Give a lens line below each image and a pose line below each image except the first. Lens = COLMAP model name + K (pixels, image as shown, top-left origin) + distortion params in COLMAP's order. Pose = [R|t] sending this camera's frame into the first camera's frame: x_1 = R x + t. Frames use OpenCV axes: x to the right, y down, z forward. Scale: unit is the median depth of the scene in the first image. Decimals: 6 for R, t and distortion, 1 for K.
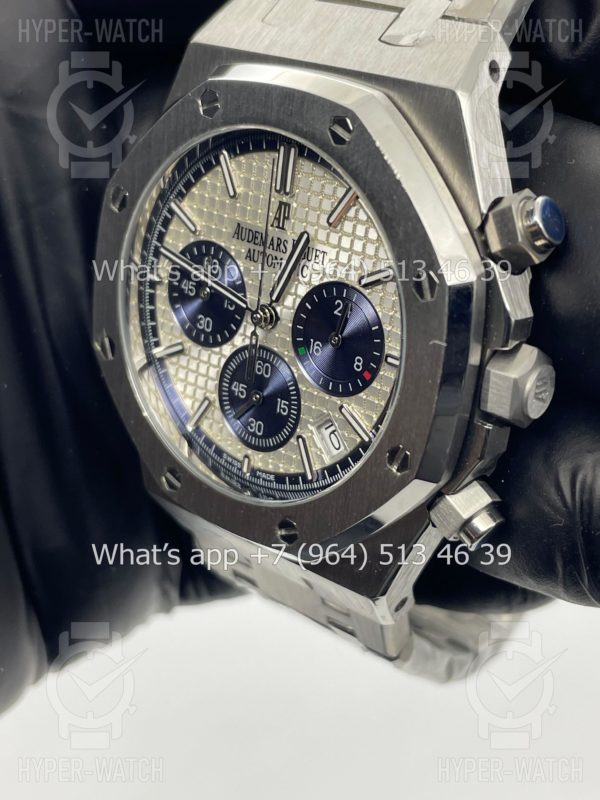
lens RADIAL K [[1268.7, 0, 296.0], [0, 1268.7, 397.1], [0, 0, 1]] dist [0.118211, 0.000000]
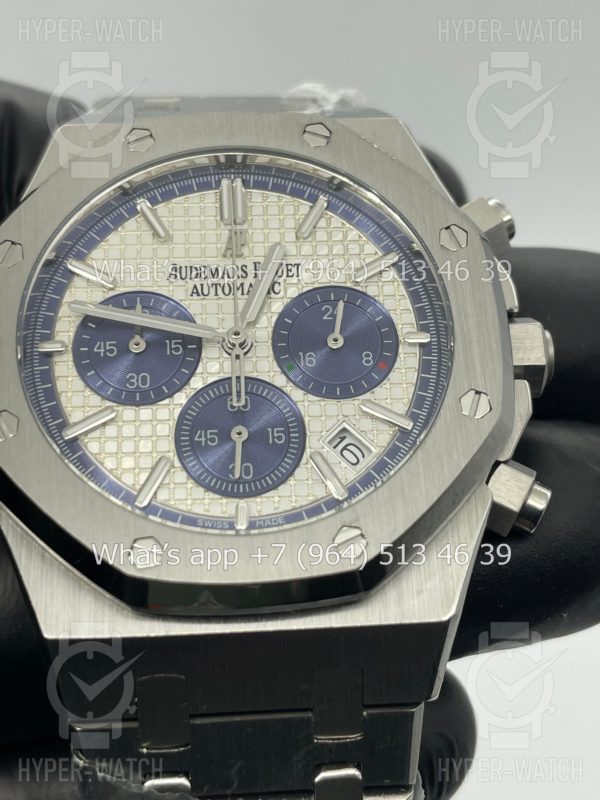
lens RADIAL K [[1268.7, 0, 295.0], [0, 1268.7, 397.1], [0, 0, 1]] dist [0.118211, 0.000000]
pose [[0.731451, 0.114156, 0.672270, -0.584124], [0.345438, 0.787989, -0.509653, 0.430968], [-0.587922, 0.605014, 0.536942, 0.531259]]
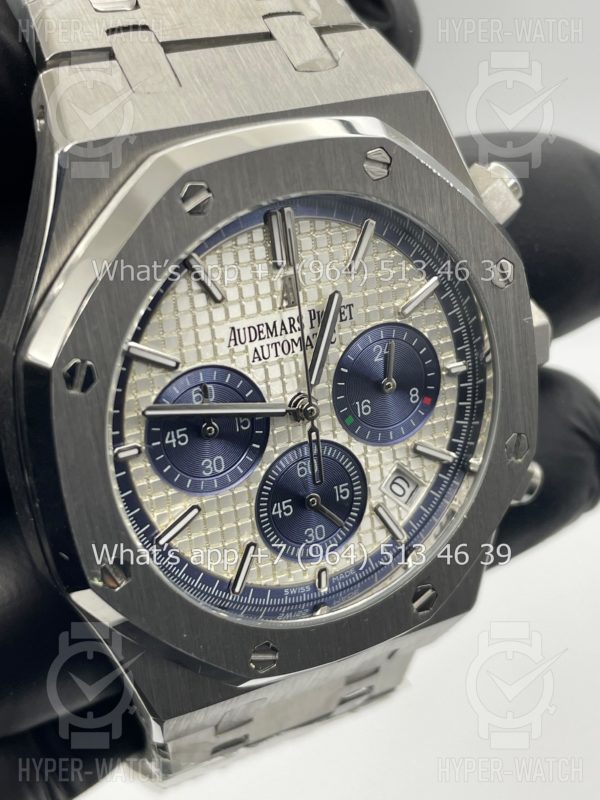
lens RADIAL K [[1268.7, 0, 295.4], [0, 1268.7, 401.2], [0, 0, 1]] dist [0.118211, 0.000000]
pose [[0.372564, -0.424742, 0.825100, -0.736787], [0.438510, 0.864162, 0.246846, -0.283724], [-0.817866, 0.269849, 0.508209, 0.570569]]
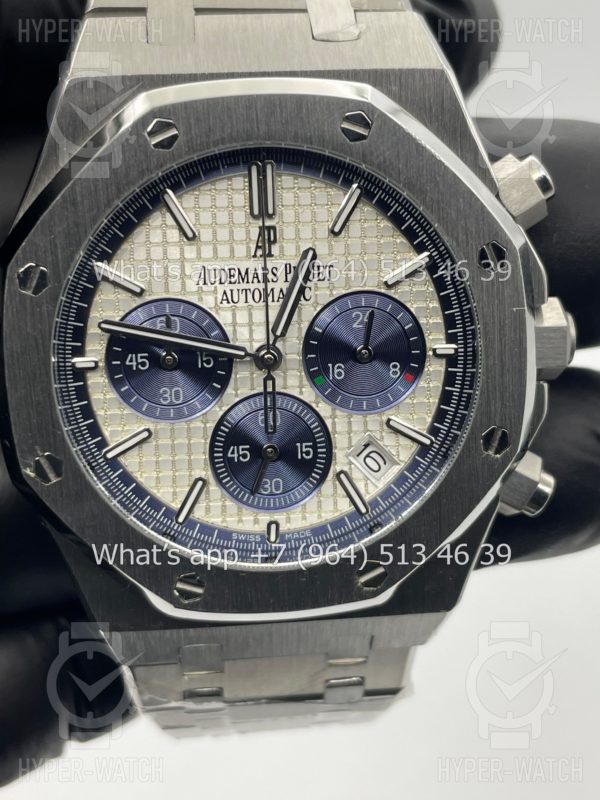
lens RADIAL K [[1268.7, 0, 299.7], [0, 1268.7, 397.0], [0, 0, 1]] dist [0.118211, 0.000000]
pose [[0.700873, -0.265670, 0.661964, -0.607504], [0.333974, 0.942262, 0.024559, -0.052120], [-0.630268, 0.203865, 0.749133, 0.327818]]
